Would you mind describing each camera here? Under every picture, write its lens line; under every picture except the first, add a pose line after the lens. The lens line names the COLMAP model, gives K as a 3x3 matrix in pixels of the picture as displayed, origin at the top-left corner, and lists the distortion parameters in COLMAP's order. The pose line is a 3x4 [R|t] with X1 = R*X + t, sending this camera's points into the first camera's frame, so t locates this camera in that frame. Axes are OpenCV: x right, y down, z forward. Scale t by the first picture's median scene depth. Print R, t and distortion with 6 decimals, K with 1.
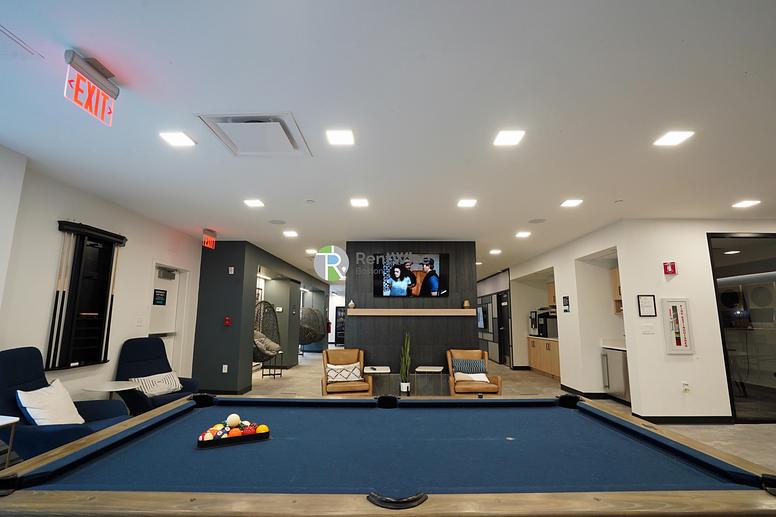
lens RADIAL K [[359.0, 0, 384.4], [0, 359.0, 259.1], [0, 0, 1]] dist [-0.060745, 0.022744]
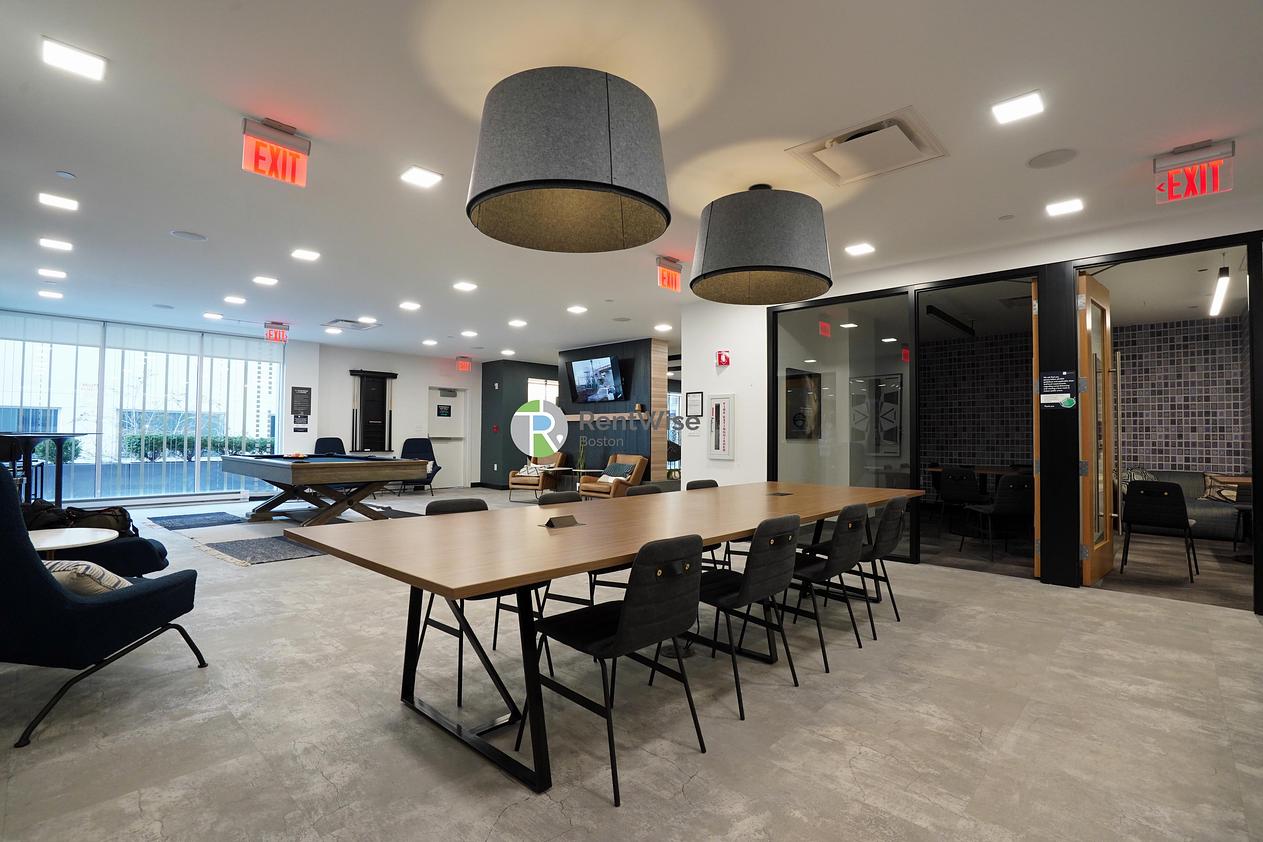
lens RADIAL K [[584.3, 0, 625.7], [0, 584.3, 422.0], [0, 0, 1]] dist [-0.060745, 0.022744]
pose [[0.726892, -0.016297, -0.686558, 1.386312], [0.110370, 0.989495, 0.093366, 0.019070], [0.677825, -0.143643, 0.721055, -0.144265]]
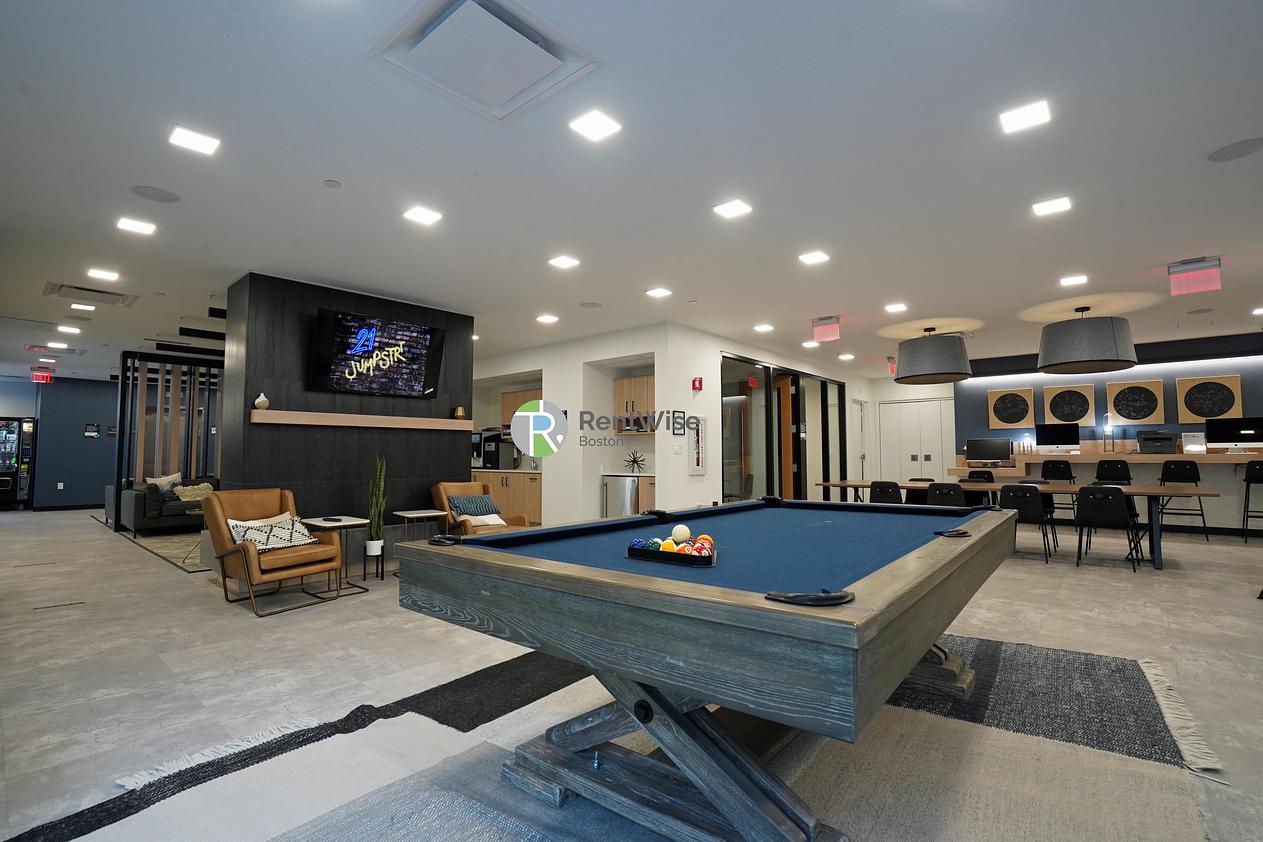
lens RADIAL K [[584.3, 0, 625.7], [0, 584.3, 422.0], [0, 0, 1]] dist [-0.060745, 0.022744]
pose [[0.648524, 0.037762, 0.760257, -0.410948], [-0.118598, 0.991584, 0.051917, 0.060093], [-0.751898, -0.123834, 0.647545, 0.114619]]
